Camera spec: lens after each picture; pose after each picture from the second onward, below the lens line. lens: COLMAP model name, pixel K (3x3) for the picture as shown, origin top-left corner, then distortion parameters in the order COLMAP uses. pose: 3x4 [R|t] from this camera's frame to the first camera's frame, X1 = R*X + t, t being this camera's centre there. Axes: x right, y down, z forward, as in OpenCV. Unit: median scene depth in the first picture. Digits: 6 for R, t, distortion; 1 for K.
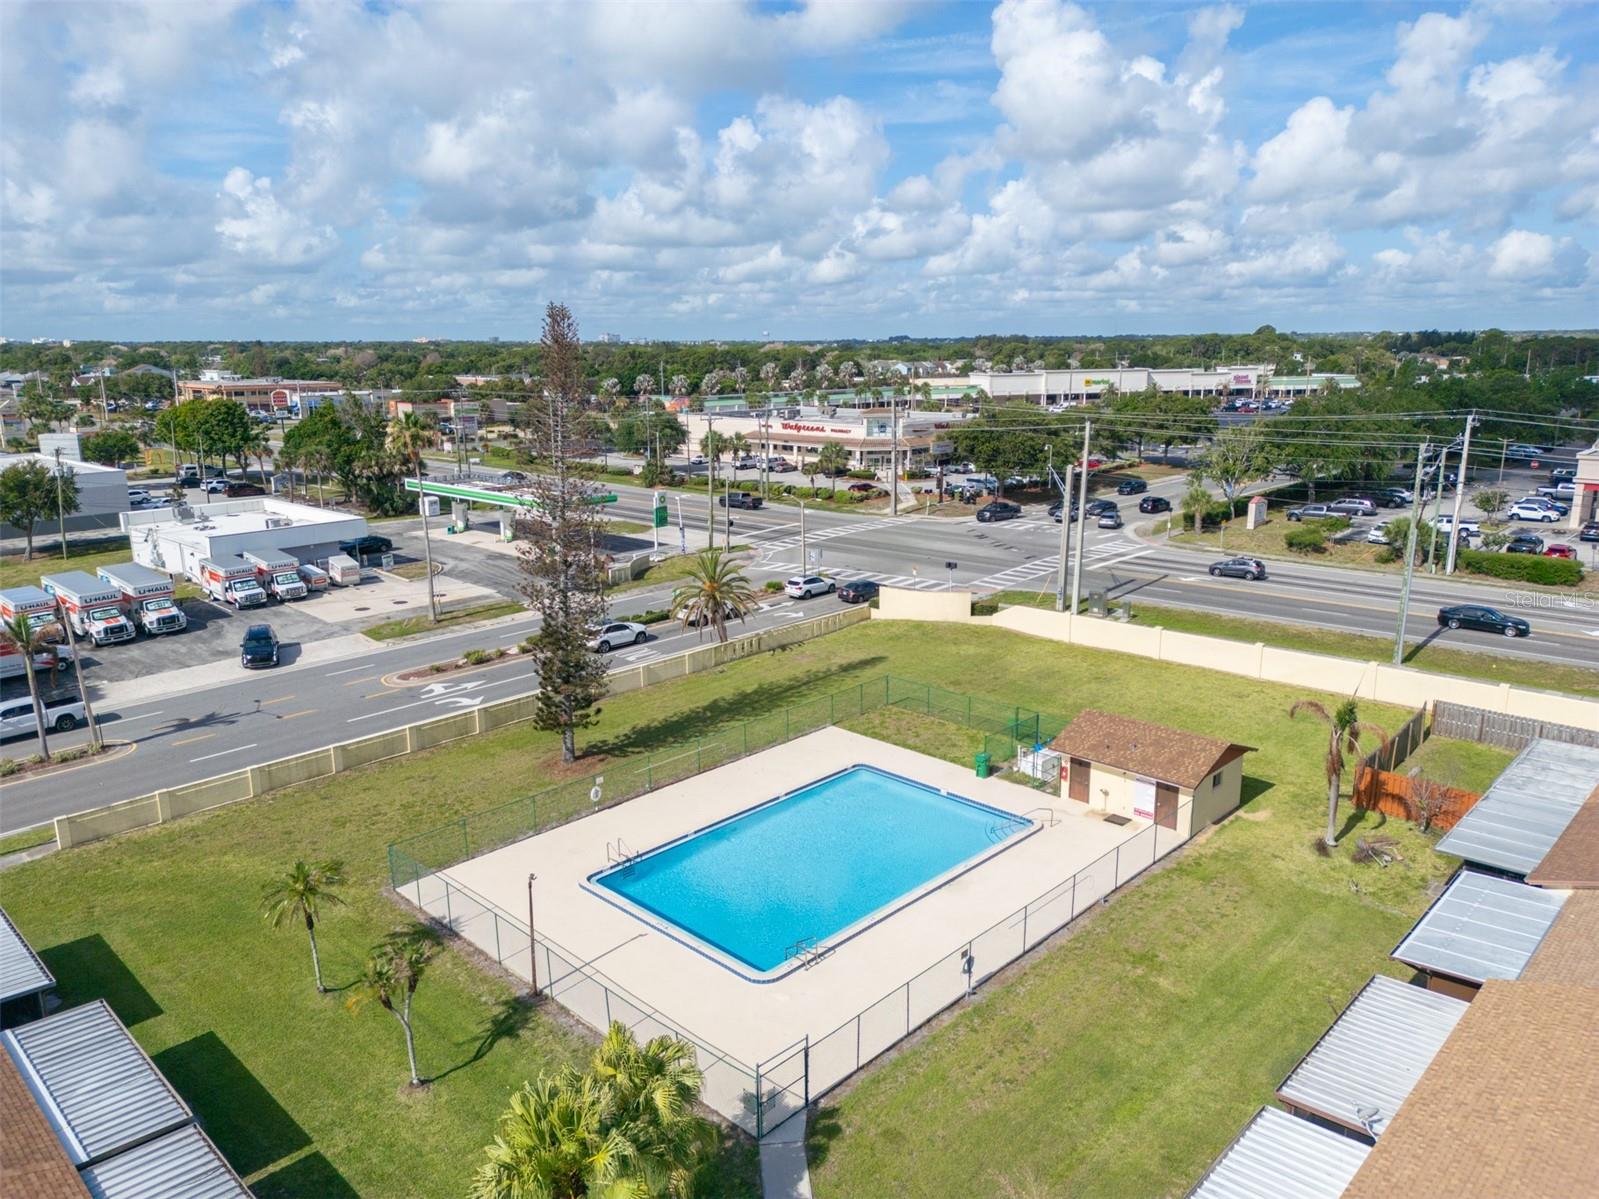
lens RADIAL K [[1124.1, 0, 799.5], [0, 1124.1, 599.5], [0, 0, 1]] dist [0.084141, -0.088367]
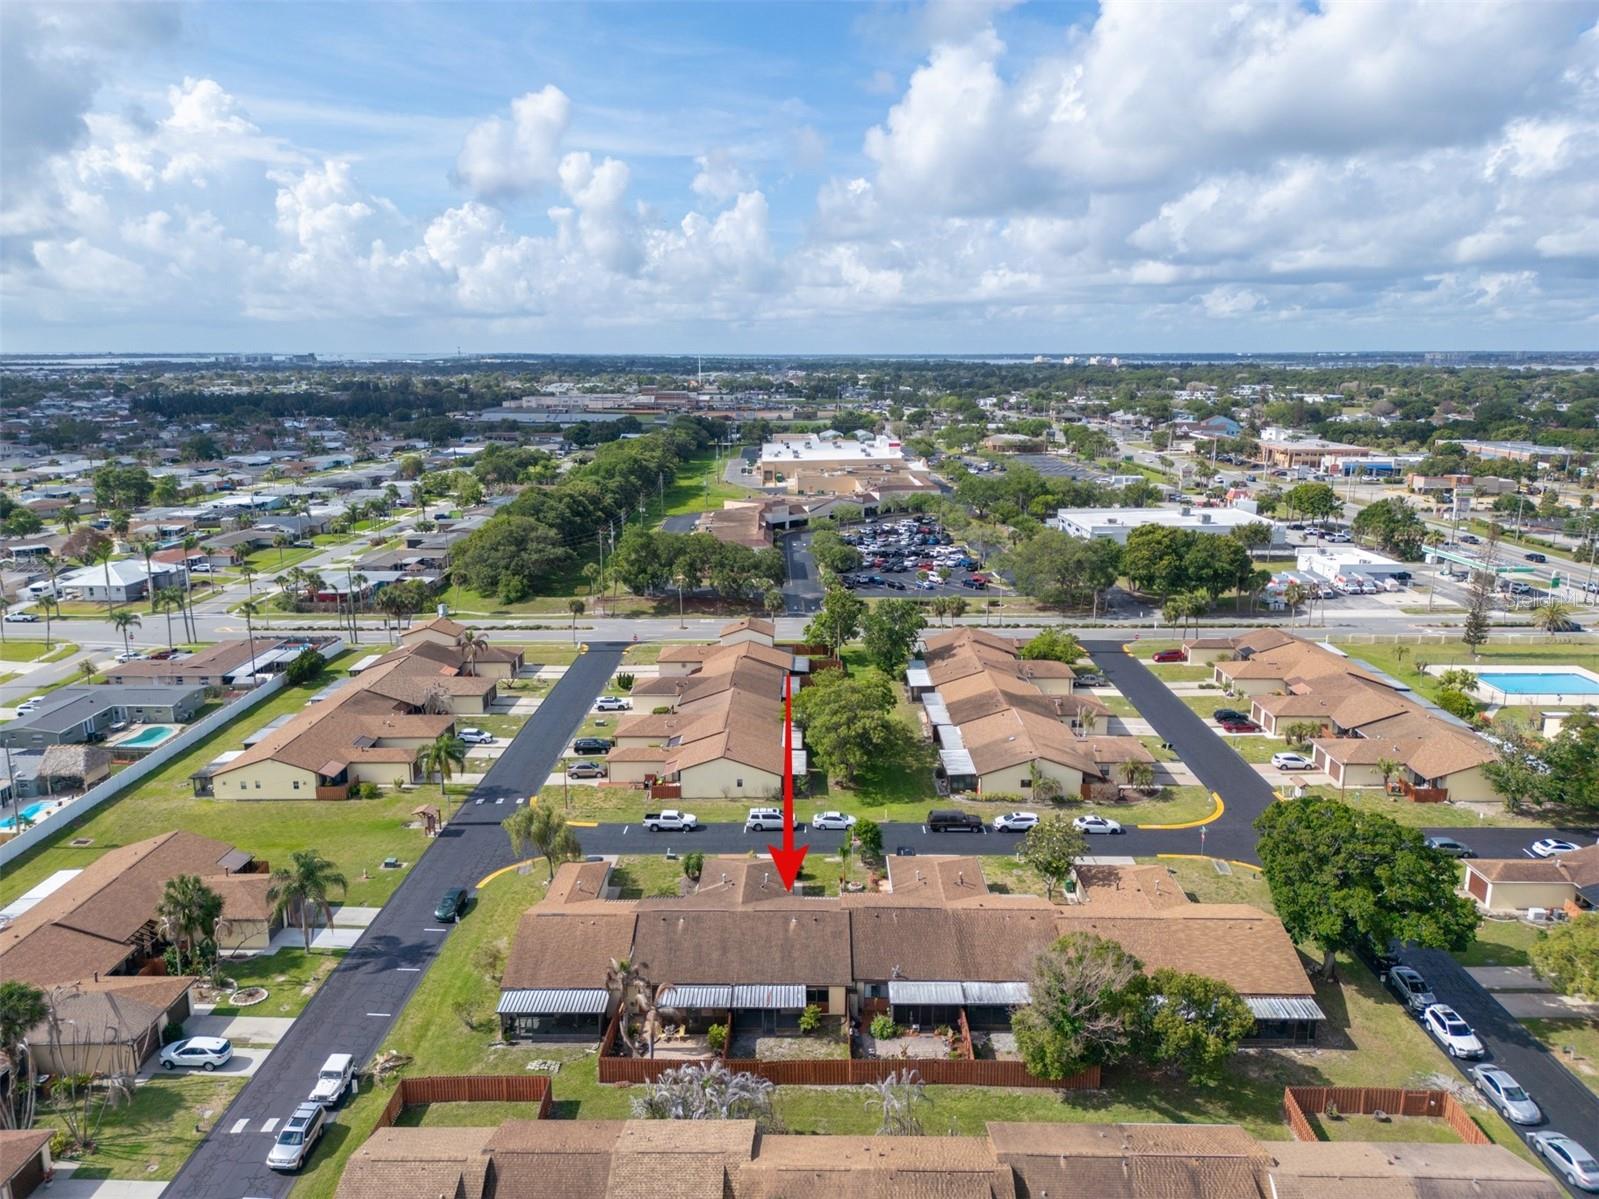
lens RADIAL K [[1124.1, 0, 799.5], [0, 1124.1, 599.5], [0, 0, 1]] dist [0.084141, -0.088367]
pose [[0.690132, 0.165463, -0.704514, 0.443076], [-0.168571, 0.983487, 0.065853, 0.056003], [0.703777, 0.073314, 0.706628, -1.584822]]
